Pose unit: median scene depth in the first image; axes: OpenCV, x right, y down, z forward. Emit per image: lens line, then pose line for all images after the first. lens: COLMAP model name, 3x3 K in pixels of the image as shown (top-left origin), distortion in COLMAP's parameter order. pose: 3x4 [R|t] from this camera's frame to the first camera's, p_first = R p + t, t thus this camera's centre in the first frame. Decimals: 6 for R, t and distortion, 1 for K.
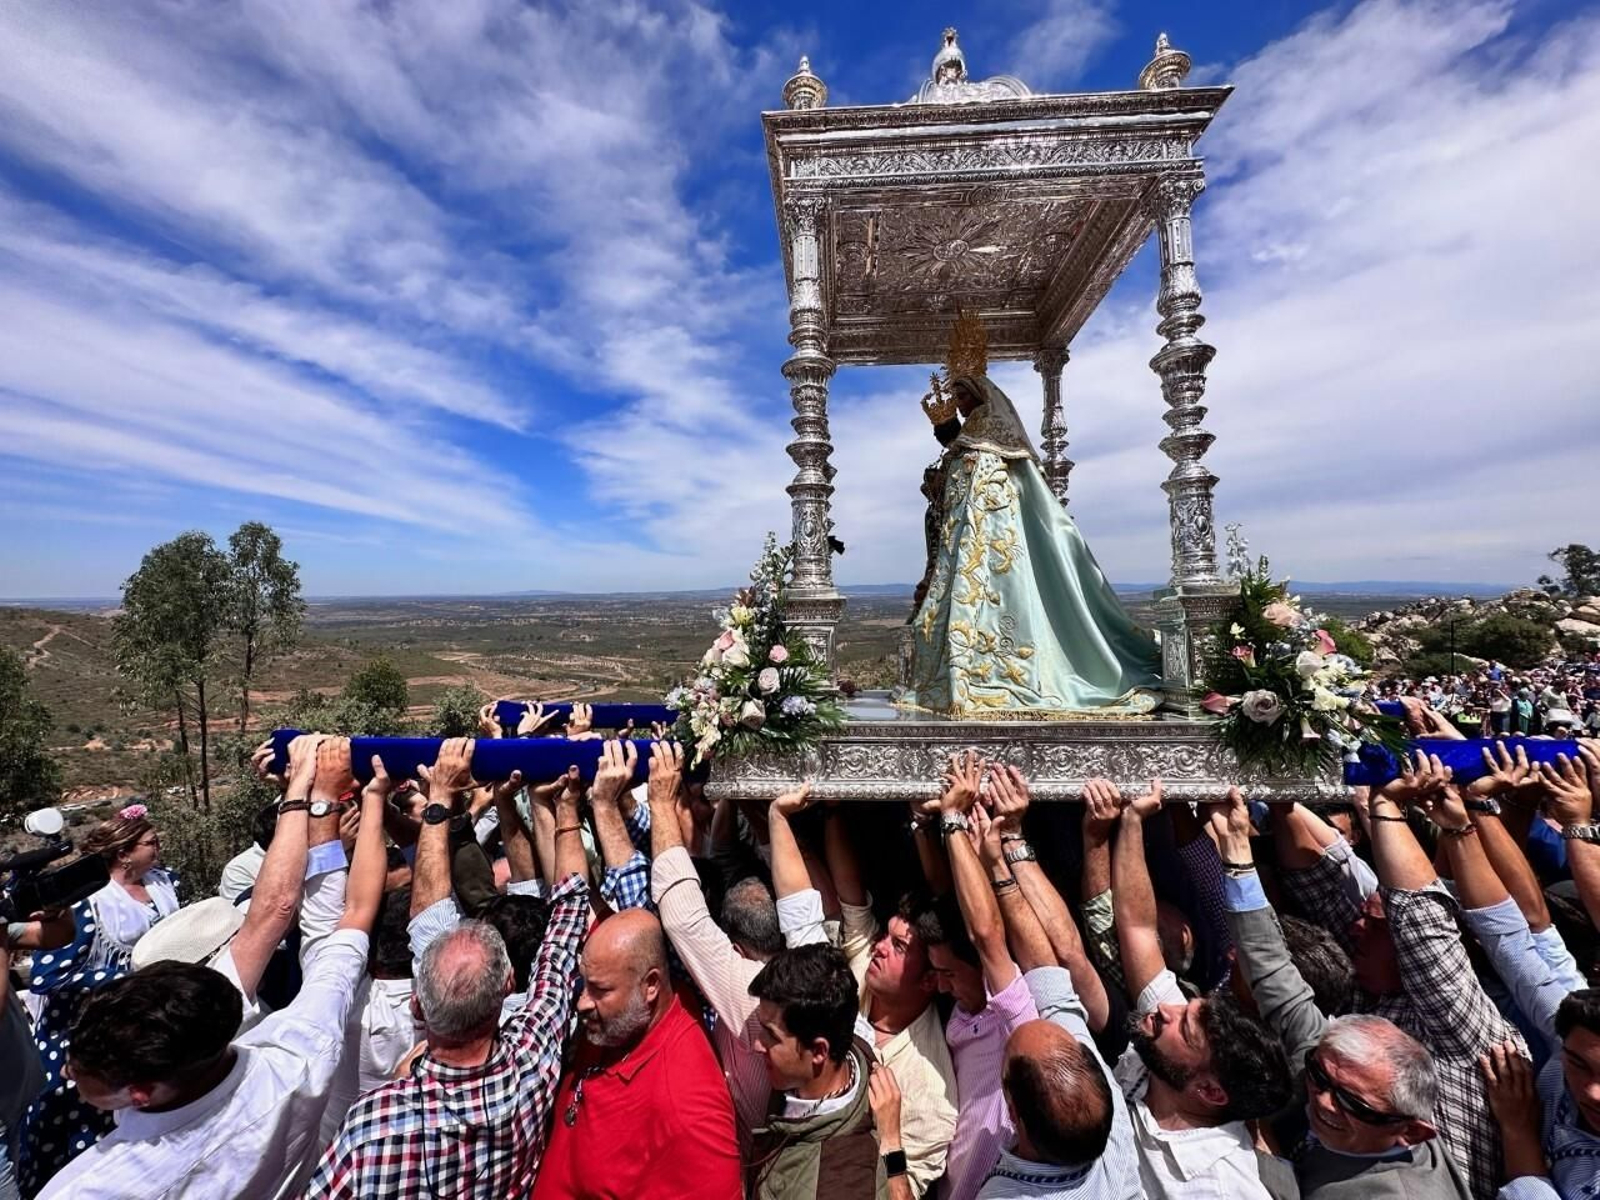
lens RADIAL K [[681.7, 0, 803.9], [0, 681.7, 626.4], [0, 0, 1]] dist [-0.030455, 0.000188]
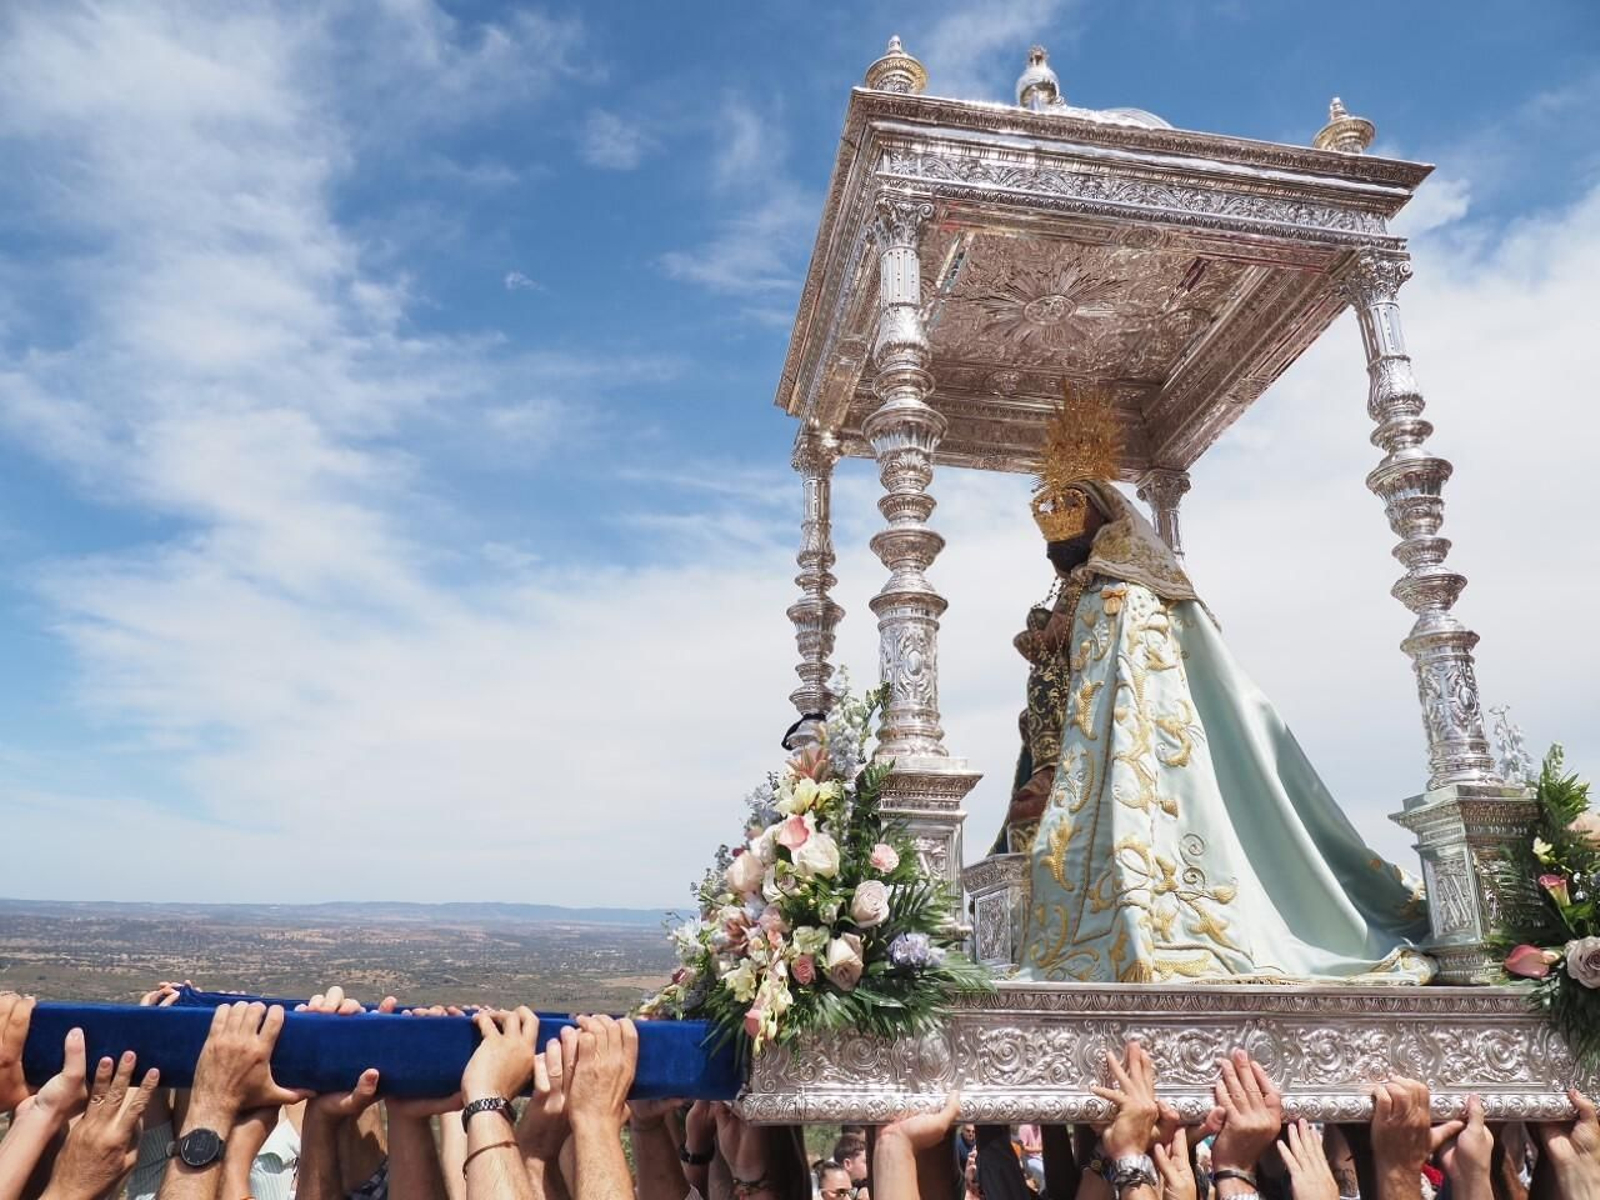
lens RADIAL K [[1261.6, 0, 857.6], [0, 1261.6, 552.6], [0, 0, 1]] dist [-0.092294, 0.065574]
pose [[0.970069, 0.104714, 0.219092, -0.306262], [-0.027576, 0.943913, -0.329040, 0.140428], [-0.241259, 0.313150, 0.918548, -0.064608]]
